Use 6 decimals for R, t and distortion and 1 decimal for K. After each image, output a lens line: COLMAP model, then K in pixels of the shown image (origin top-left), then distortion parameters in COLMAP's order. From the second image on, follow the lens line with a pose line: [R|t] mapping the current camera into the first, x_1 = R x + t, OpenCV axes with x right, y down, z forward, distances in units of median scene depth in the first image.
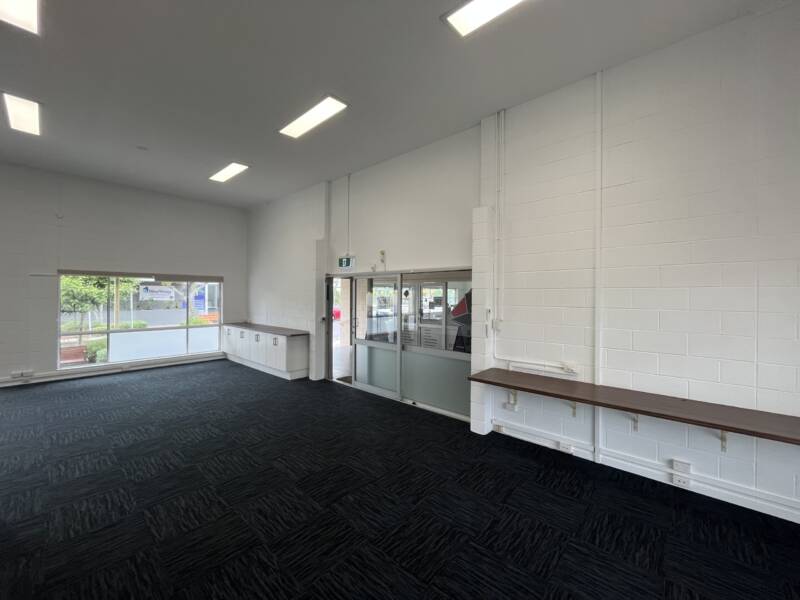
lens RADIAL K [[325.0, 0, 377.8], [0, 325.0, 296.3], [0, 0, 1]] dist [0.001141, 0.000014]
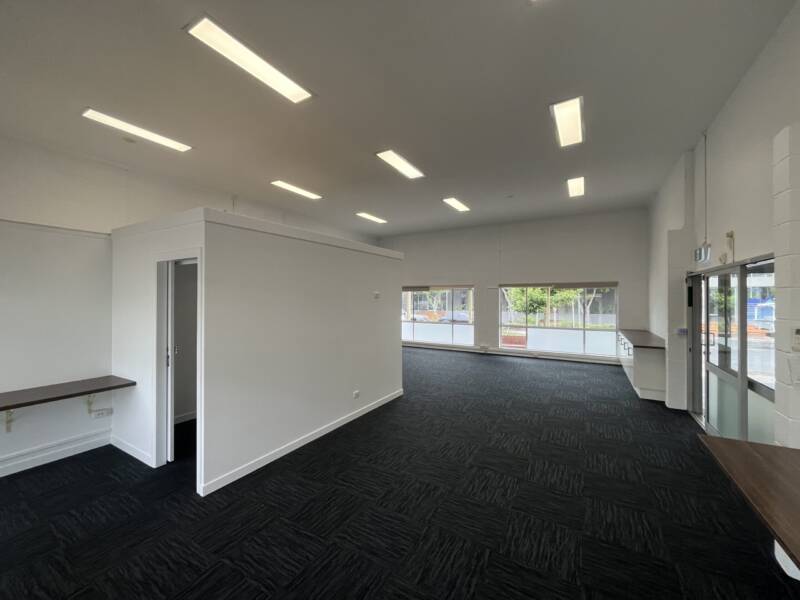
lens RADIAL K [[316.6, 0, 400.0], [0, 316.6, 300.0], [0, 0, 1]] dist [-0.000128, -0.000028]
pose [[0.225136, -0.003576, -0.974321, 0.412767], [-0.002169, 0.999989, -0.004172, 0.000585], [0.974325, 0.003053, 0.225126, 0.183790]]
